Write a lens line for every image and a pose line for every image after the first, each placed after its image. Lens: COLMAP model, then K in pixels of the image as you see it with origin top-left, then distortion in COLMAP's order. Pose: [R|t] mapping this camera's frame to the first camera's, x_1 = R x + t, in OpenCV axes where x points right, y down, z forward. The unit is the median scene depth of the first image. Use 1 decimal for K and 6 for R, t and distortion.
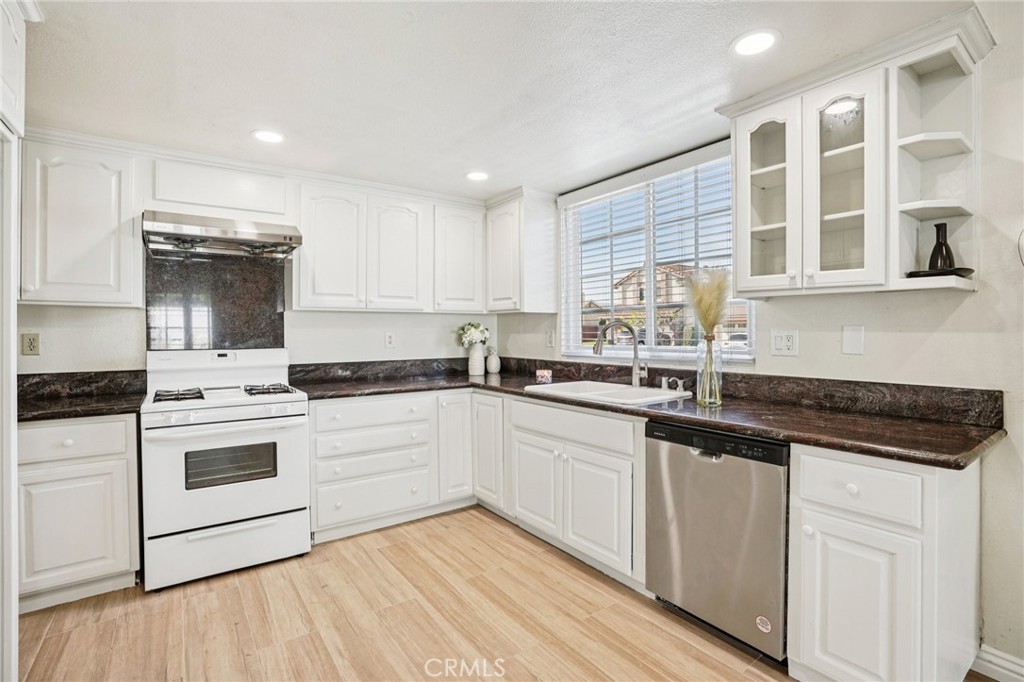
lens RADIAL K [[475.9, 0, 509.8], [0, 475.9, 331.7], [0, 0, 1]] dist [-0.065413, 0.023625]
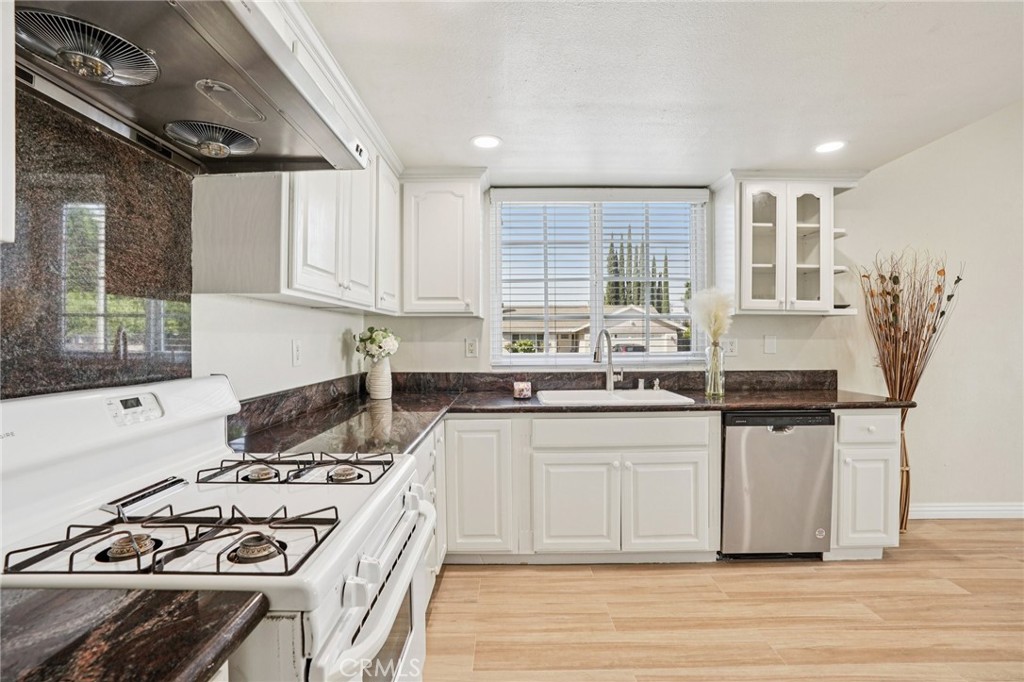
lens RADIAL K [[475.9, 0, 507.2], [0, 475.9, 341.5], [0, 0, 1]] dist [-0.065413, 0.023625]
pose [[0.586757, -0.001859, 0.809761, -0.945799], [0.002225, 0.999997, 0.000683, 0.004257], [-0.809760, 0.001401, 0.586760, 0.704346]]
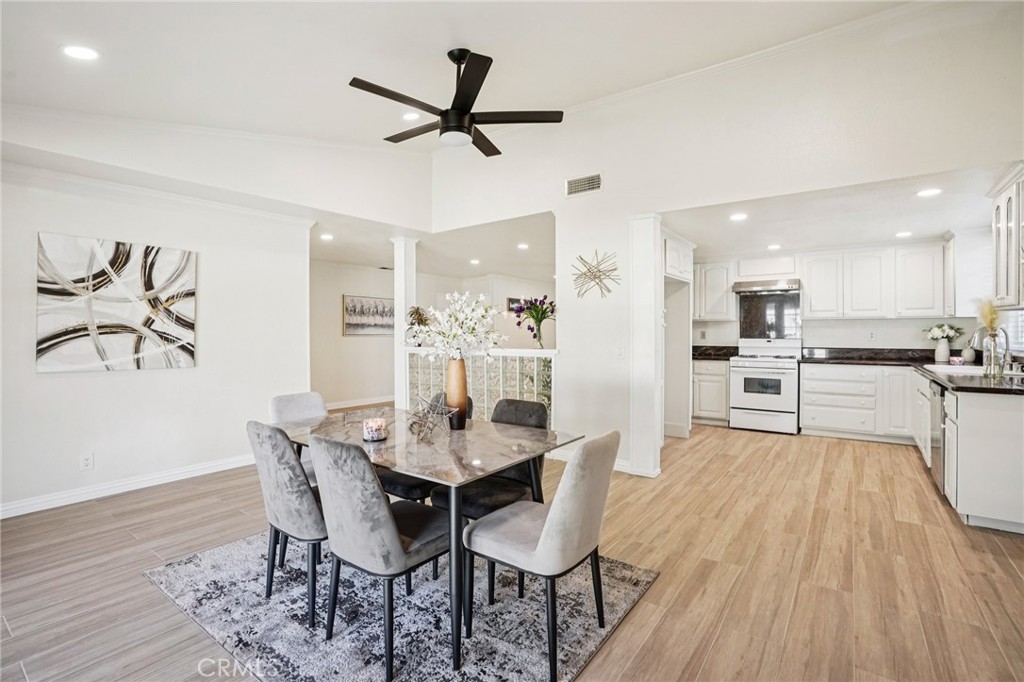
lens RADIAL K [[475.9, 0, 515.6], [0, 475.9, 332.9], [0, 0, 1]] dist [-0.065413, 0.023625]
pose [[0.311822, 0.006813, -0.950116, 1.390101], [0.000873, 0.999972, 0.007457, -0.007238], [0.950140, -0.003155, 0.311807, -1.028253]]
